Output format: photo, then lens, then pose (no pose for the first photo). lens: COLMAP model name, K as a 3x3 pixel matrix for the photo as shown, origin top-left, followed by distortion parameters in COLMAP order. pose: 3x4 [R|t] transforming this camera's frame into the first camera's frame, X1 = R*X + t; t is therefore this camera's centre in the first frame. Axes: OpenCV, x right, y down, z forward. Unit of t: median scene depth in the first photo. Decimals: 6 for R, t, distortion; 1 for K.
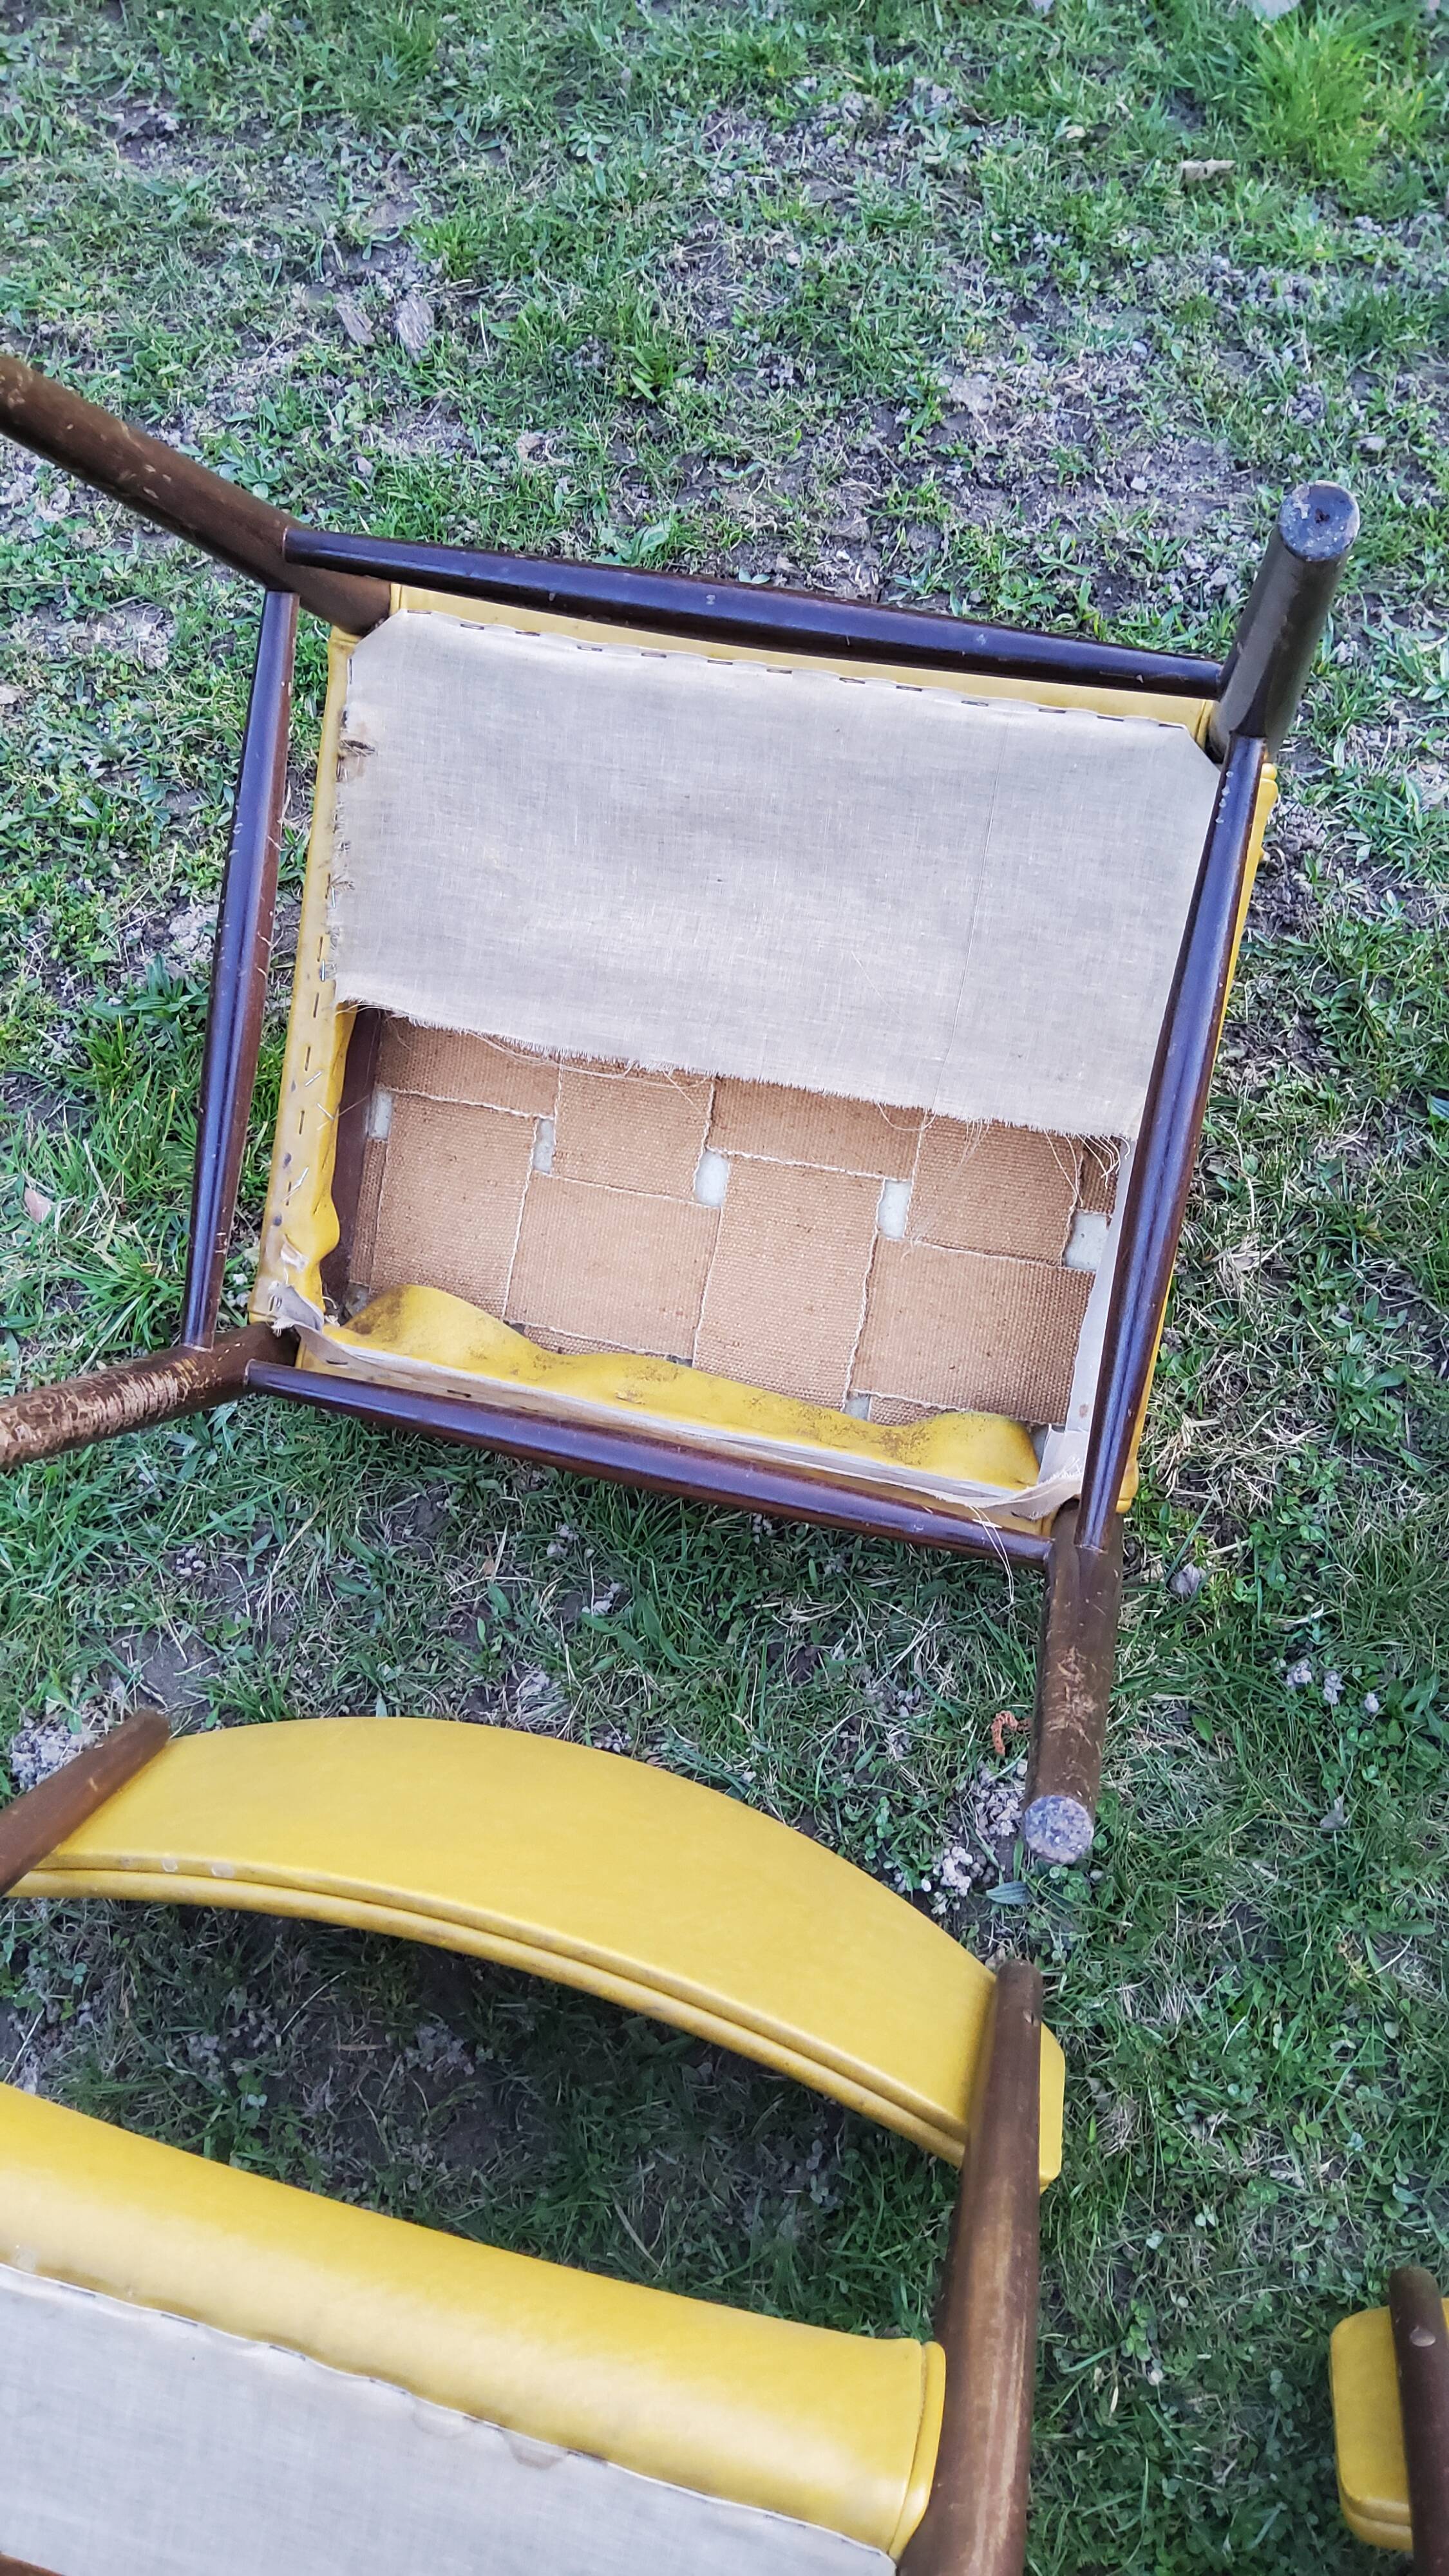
lens RADIAL K [[1951.7, 0, 702.3], [0, 1951.7, 1276.0], [0, 0, 1]] dist [0.058844, -0.108449]
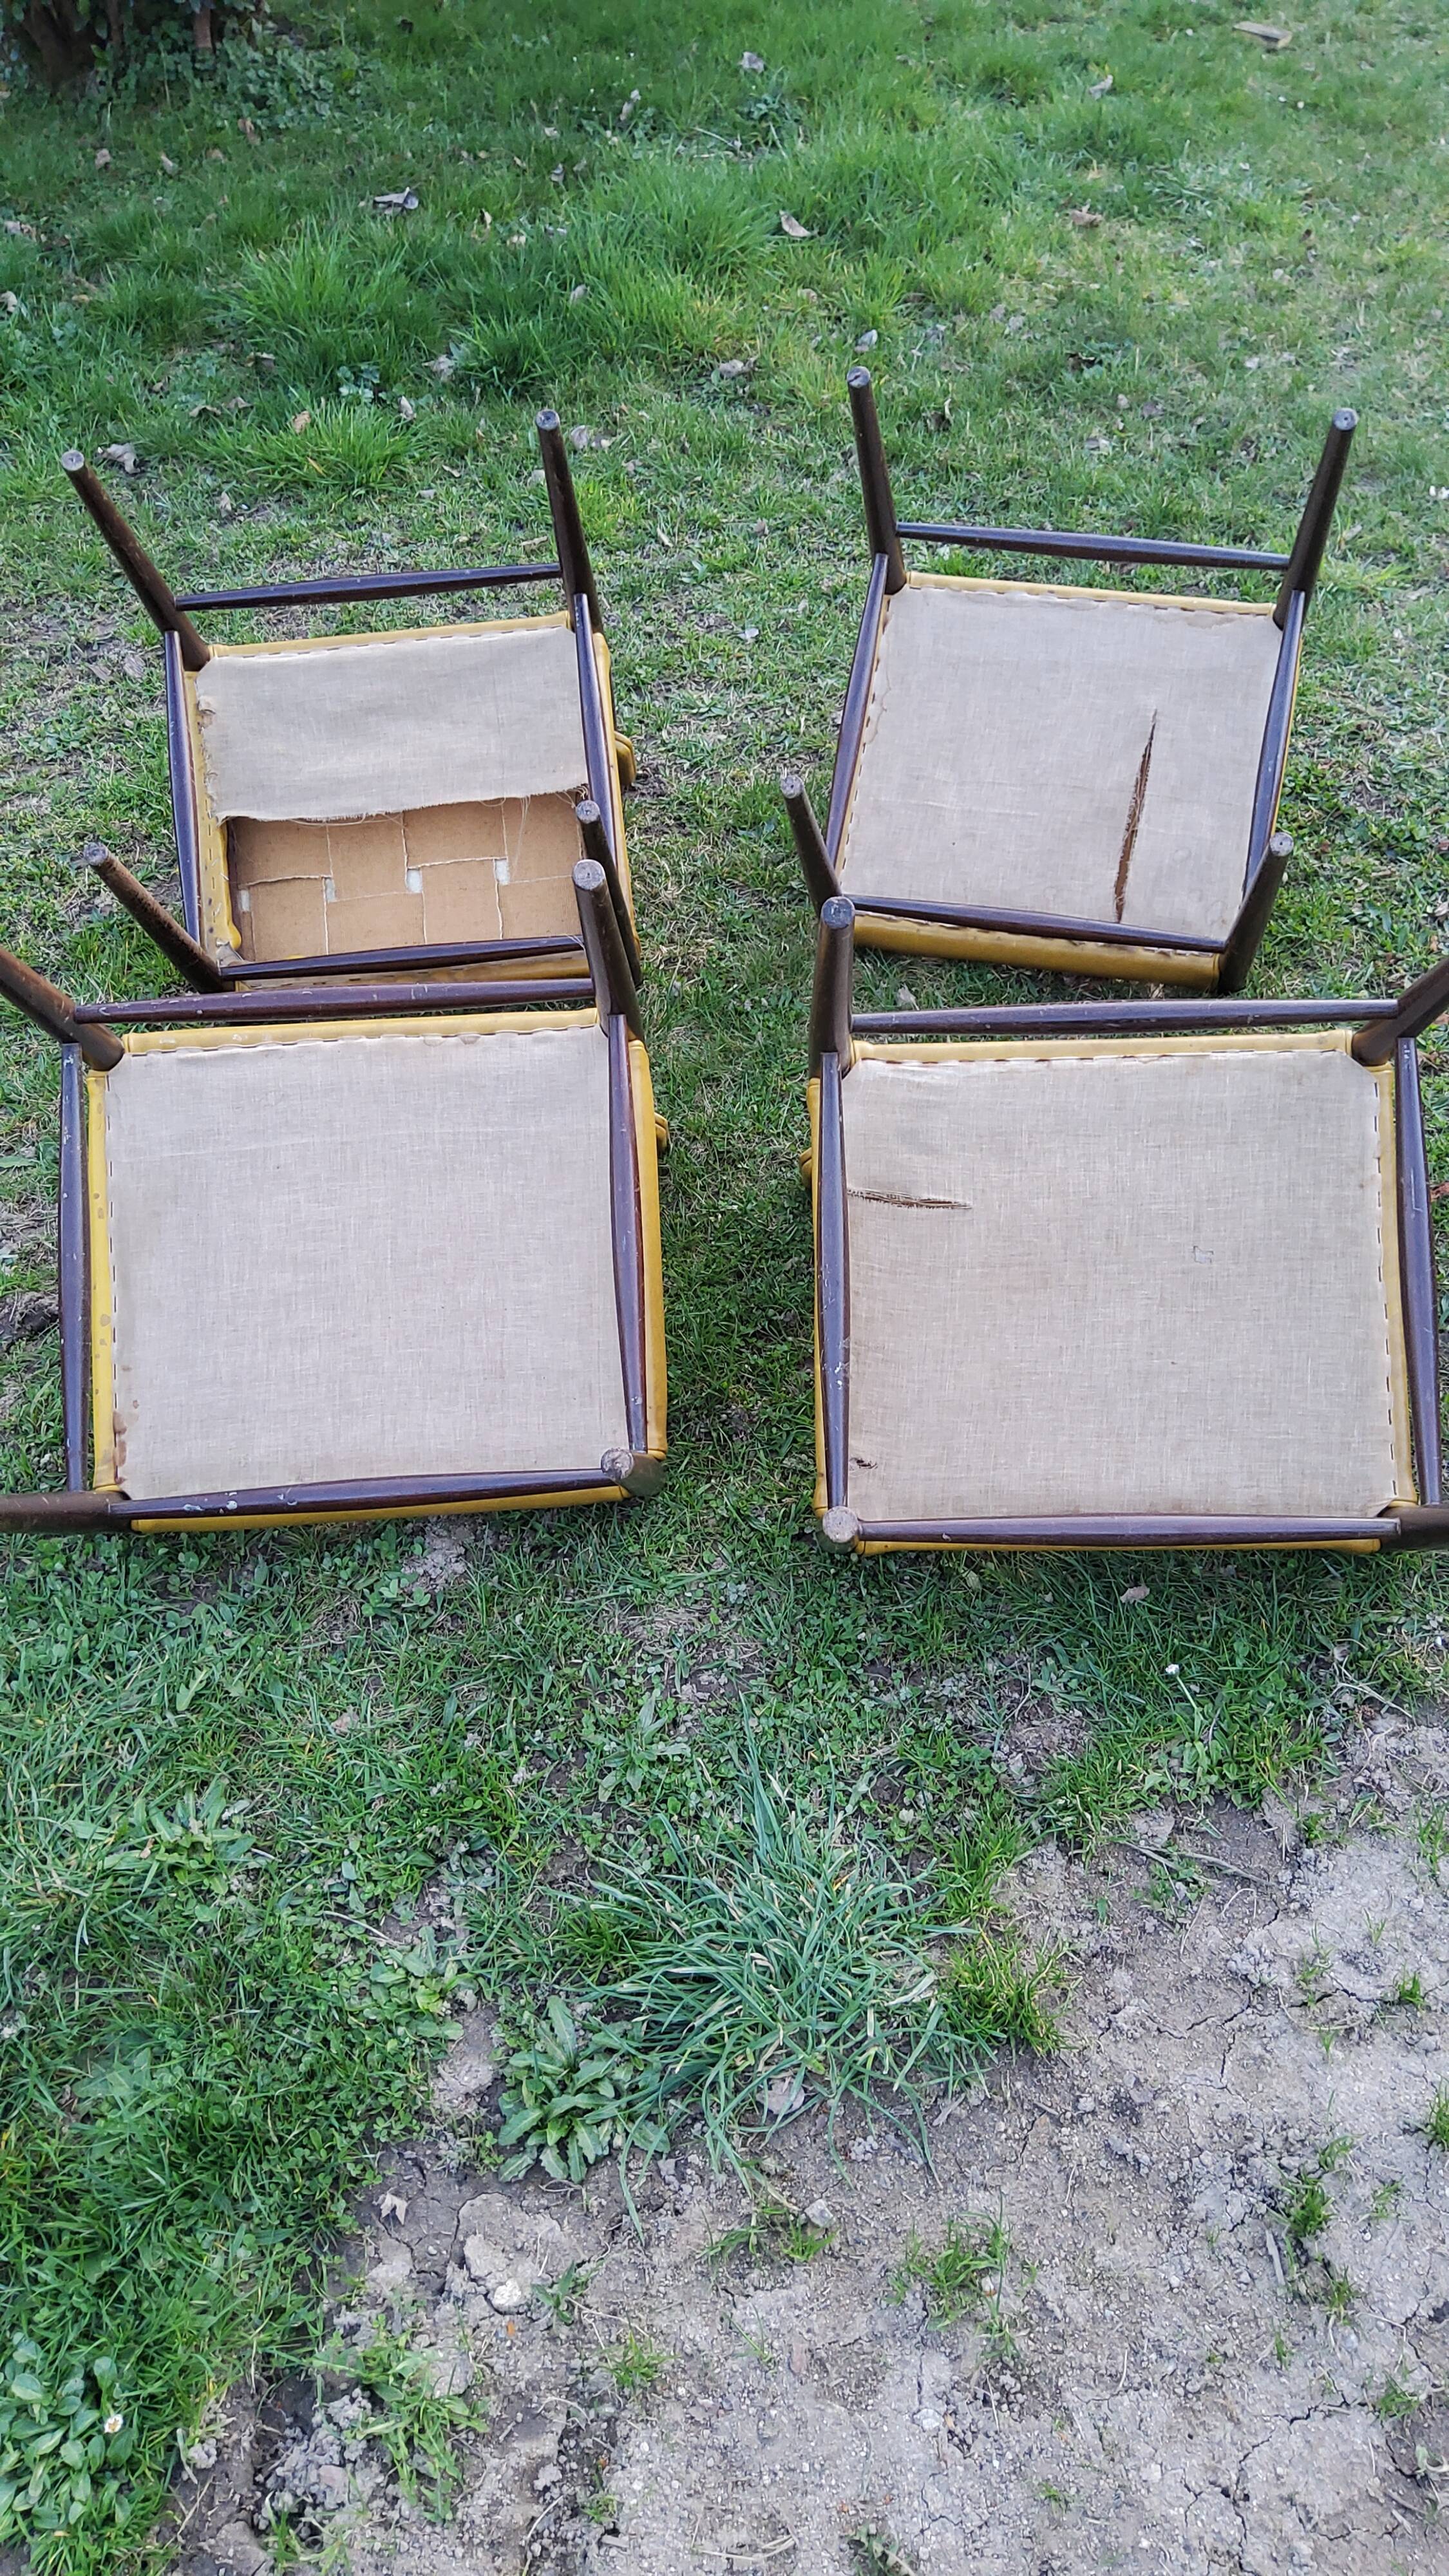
lens RADIAL K [[1951.7, 0, 730.3], [0, 1951.7, 1271.9], [0, 0, 1]] dist [0.058844, -0.108449]
pose [[0.944744, -0.226173, 0.237285, -0.283057], [0.289200, 0.915872, -0.278464, 1.075736], [-0.154341, 0.331700, 0.930674, -0.920901]]
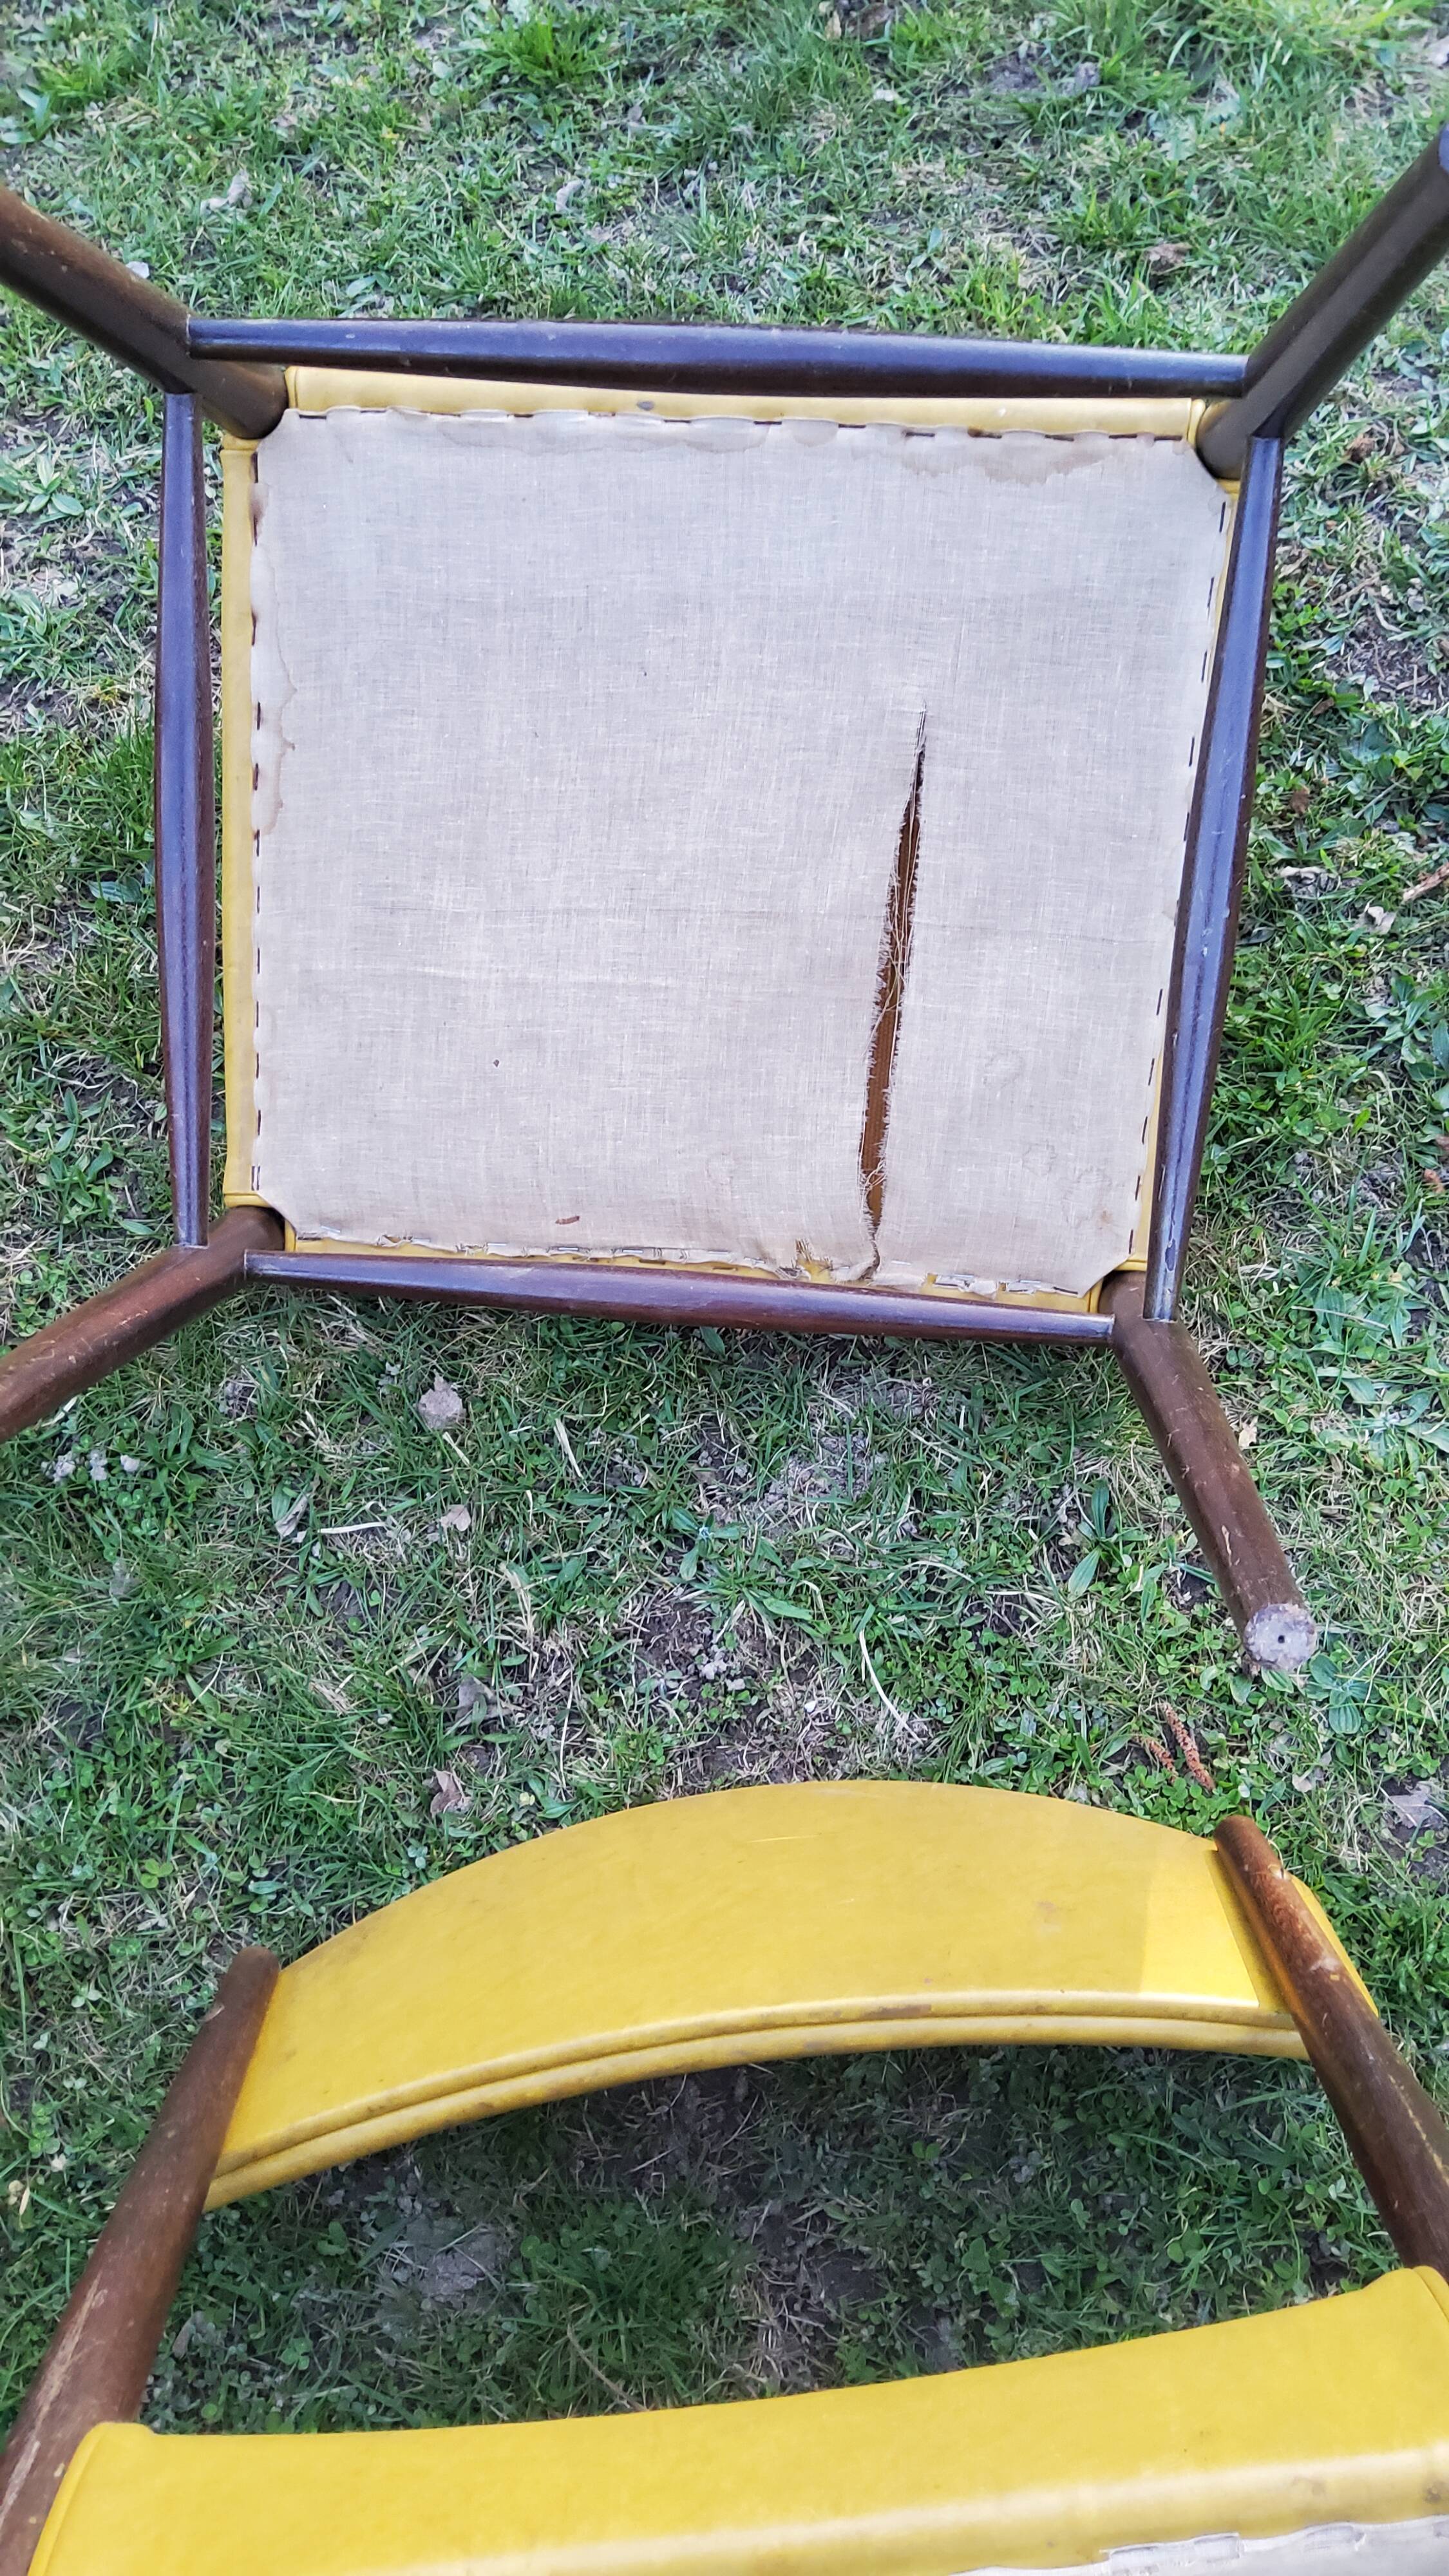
lens RADIAL K [[1951.7, 0, 734.9], [0, 1951.7, 1299.2], [0, 0, 1]] dist [0.058844, -0.108449]
pose [[0.895109, -0.411522, 0.171551, 0.469604], [0.404893, 0.911393, 0.073648, 0.187065], [-0.186659, 0.003537, 0.982418, -0.053597]]
